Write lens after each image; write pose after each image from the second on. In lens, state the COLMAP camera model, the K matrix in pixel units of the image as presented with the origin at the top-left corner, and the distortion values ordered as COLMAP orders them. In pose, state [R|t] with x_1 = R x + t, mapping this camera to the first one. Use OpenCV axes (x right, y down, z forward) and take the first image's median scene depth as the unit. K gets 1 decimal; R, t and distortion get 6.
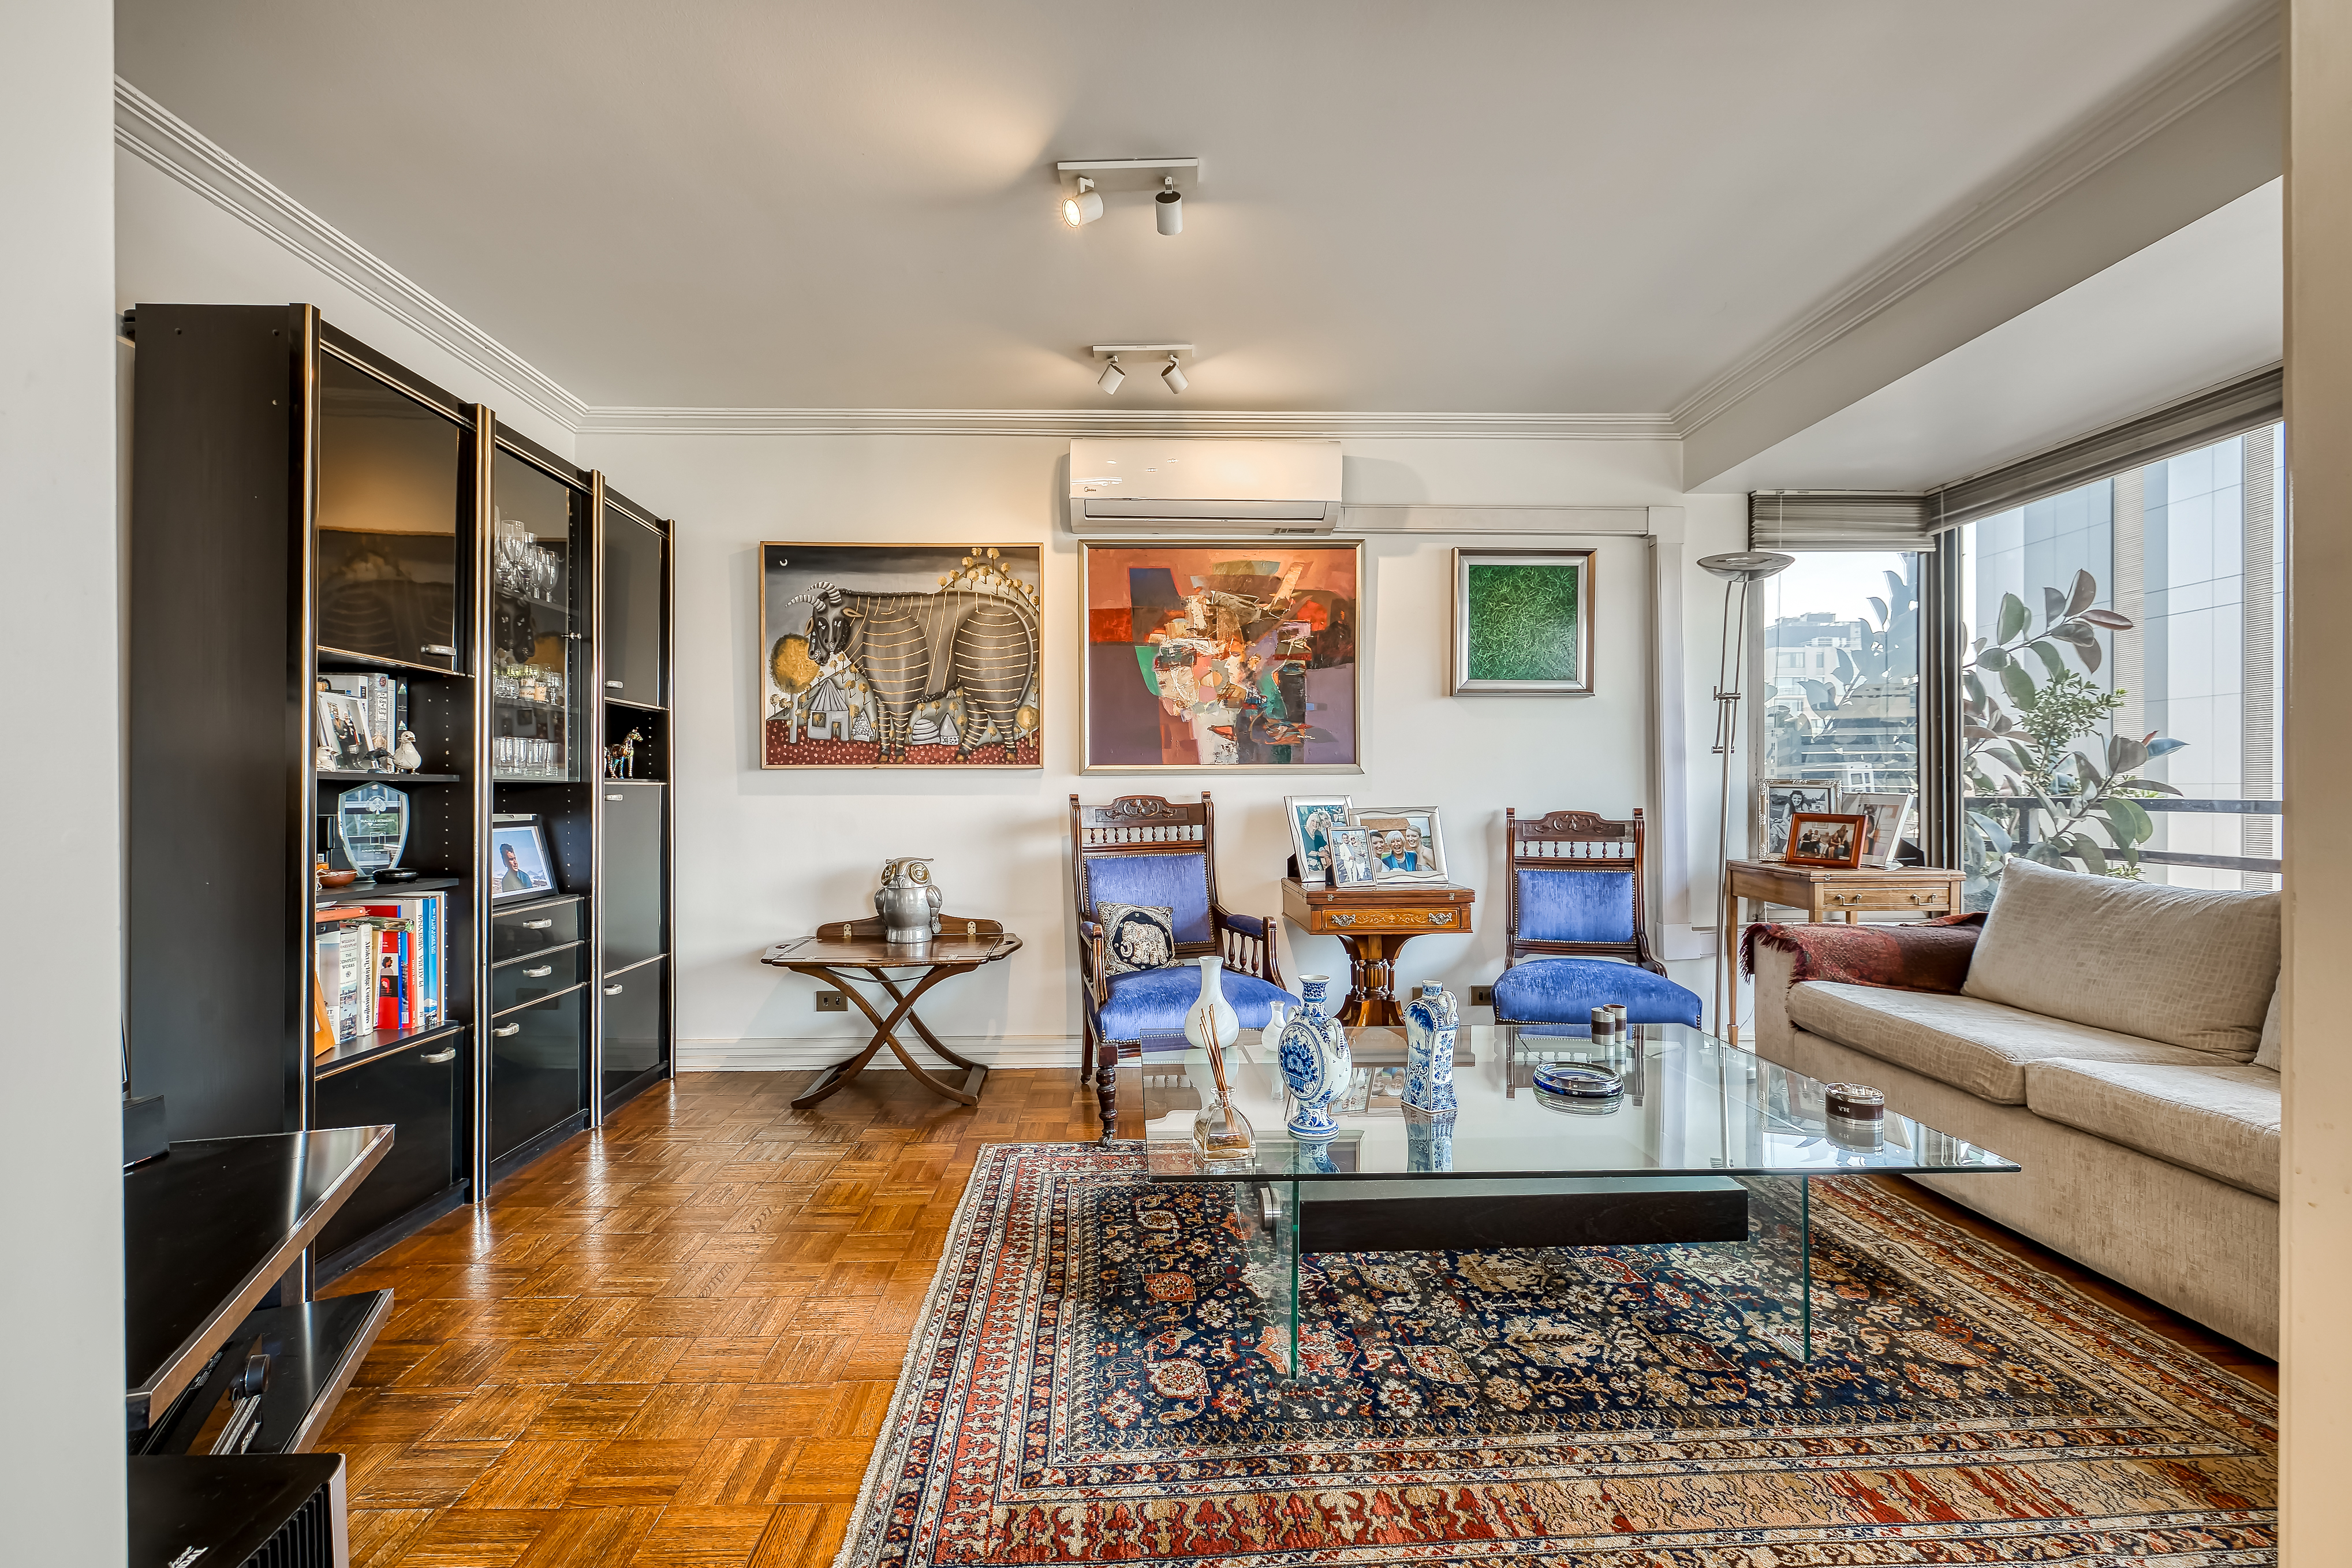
lens RADIAL K [[1051.5, 0, 1157.0], [0, 1051.5, 788.7], [0, 0, 1]] dist [0.002279, 0.000074]
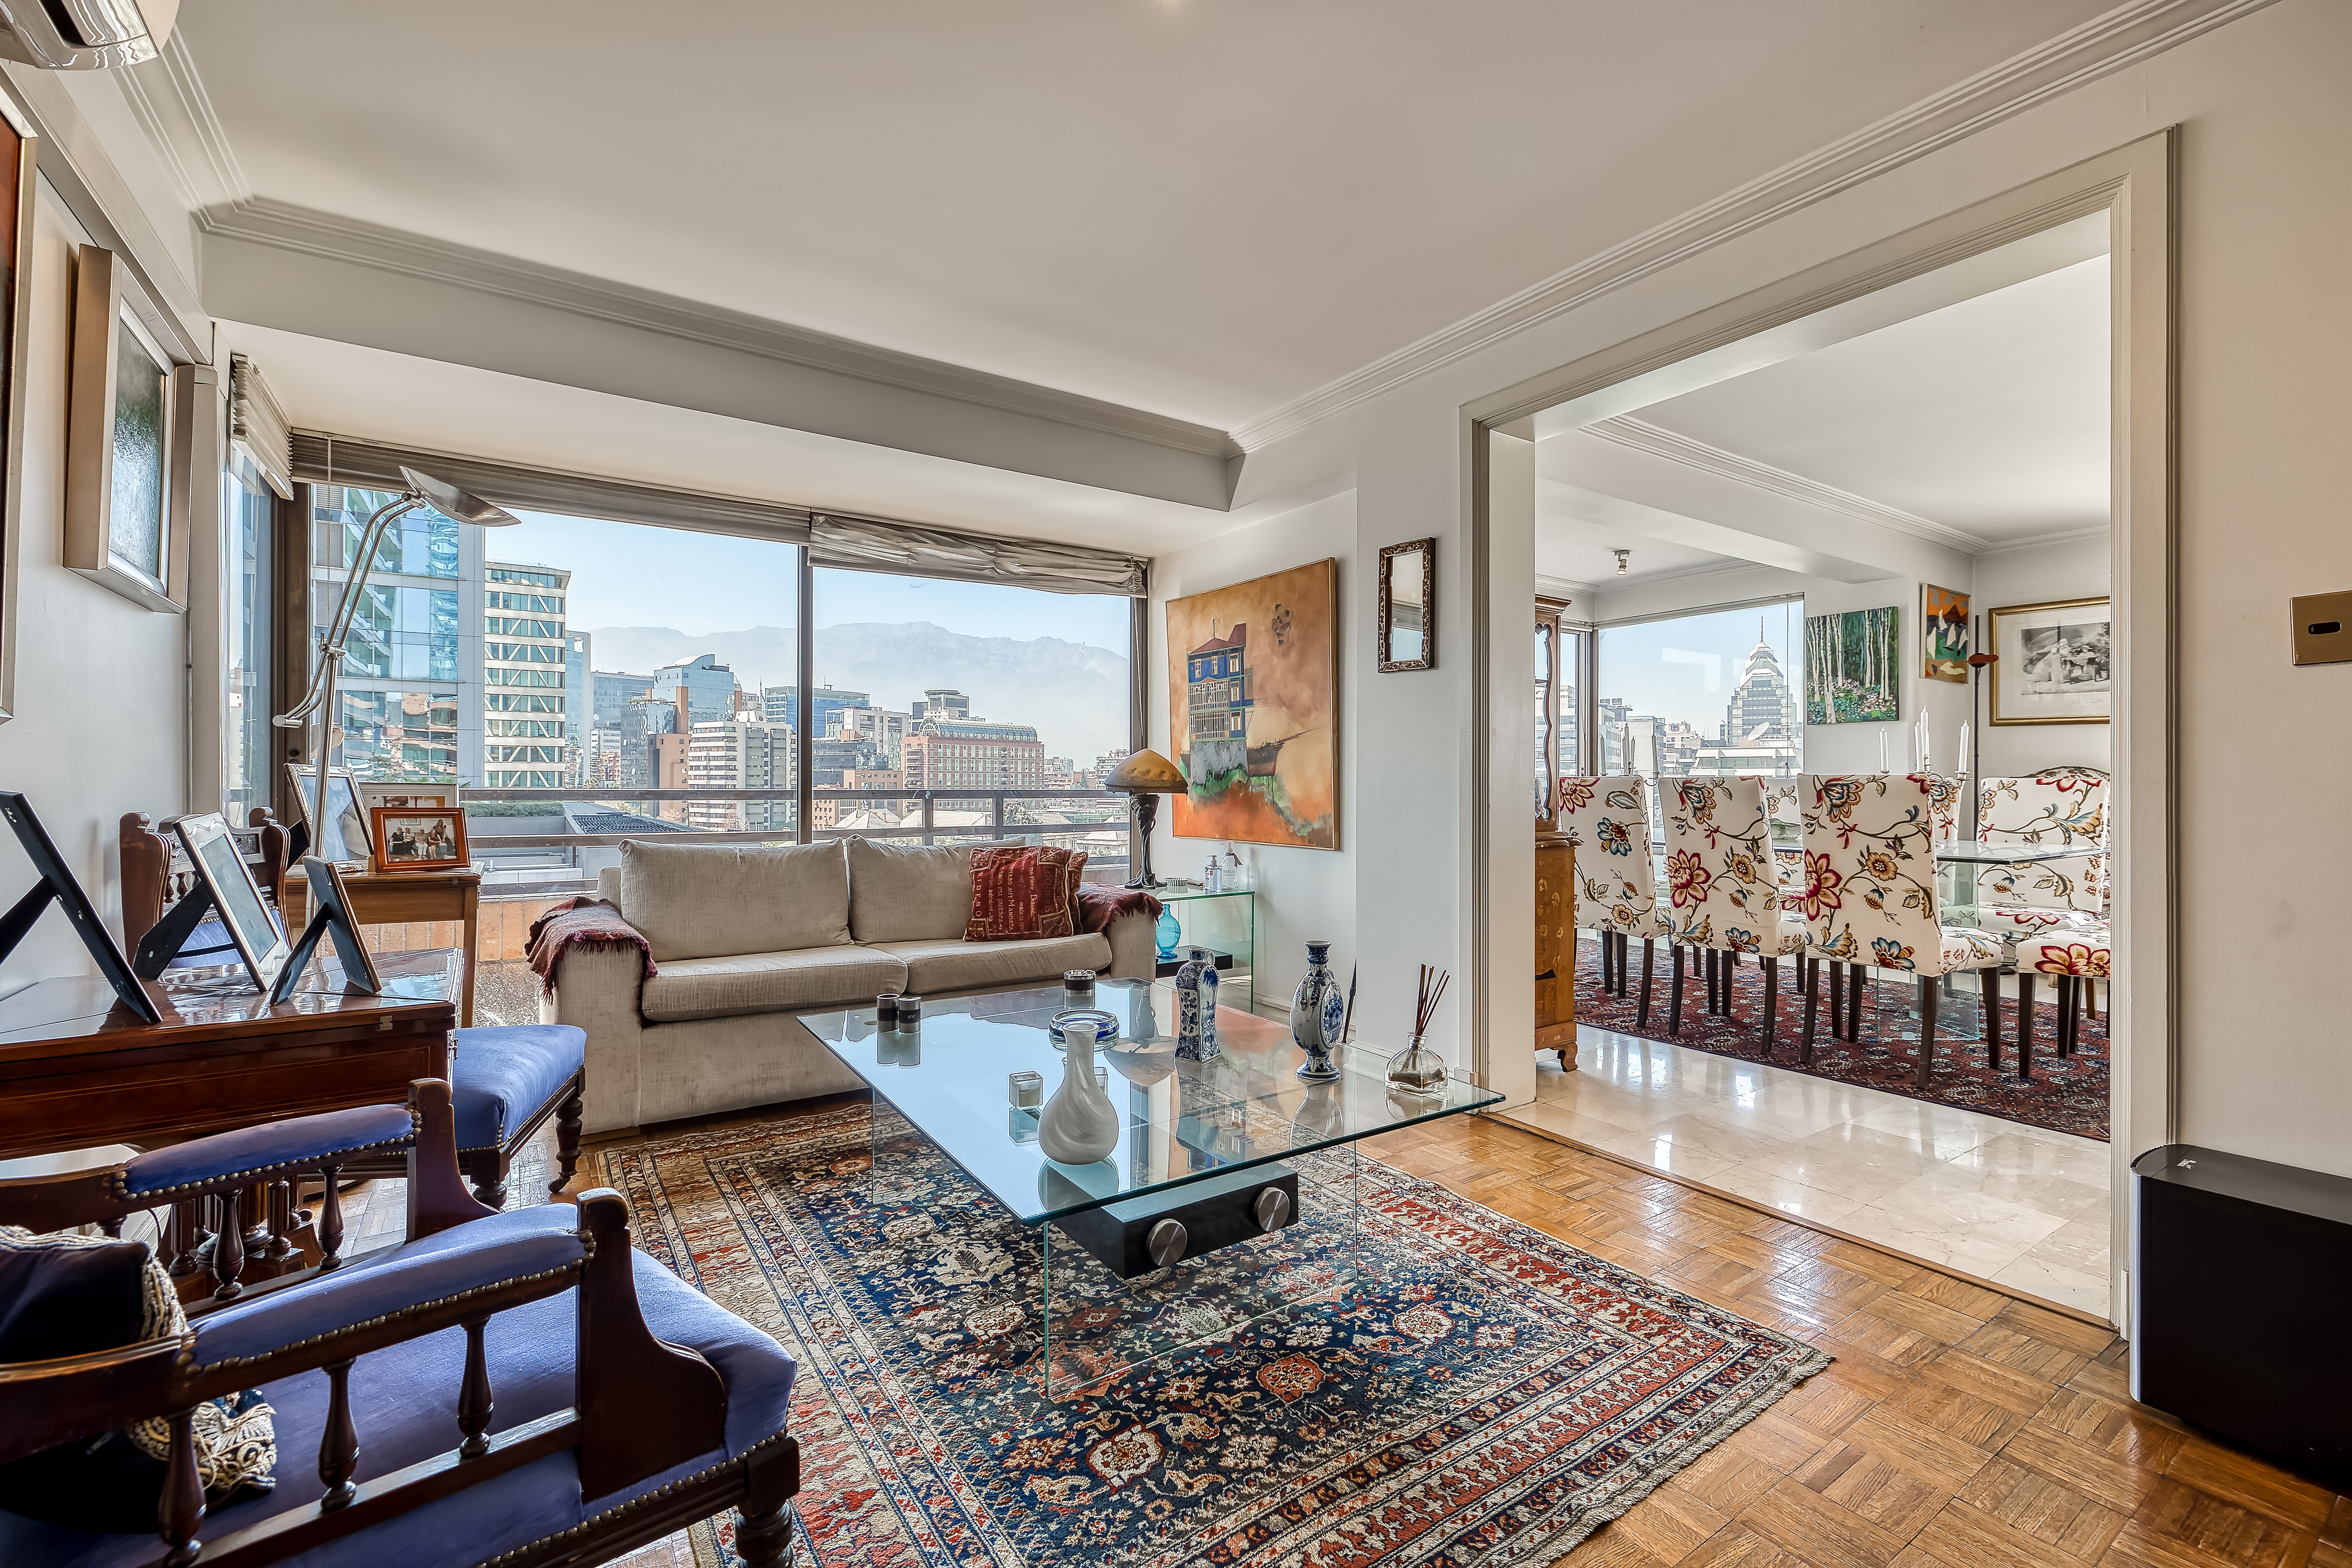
lens RADIAL K [[1005.1, 0, 1176.0], [0, 1005.1, 784.0], [0, 0, 1]] dist [-0.001173, -0.000689]
pose [[-0.534365, -0.000403, 0.845254, -0.357854], [-0.004303, 0.999988, -0.002243, 0.003869], [-0.845243, -0.004836, -0.534360, 0.883157]]
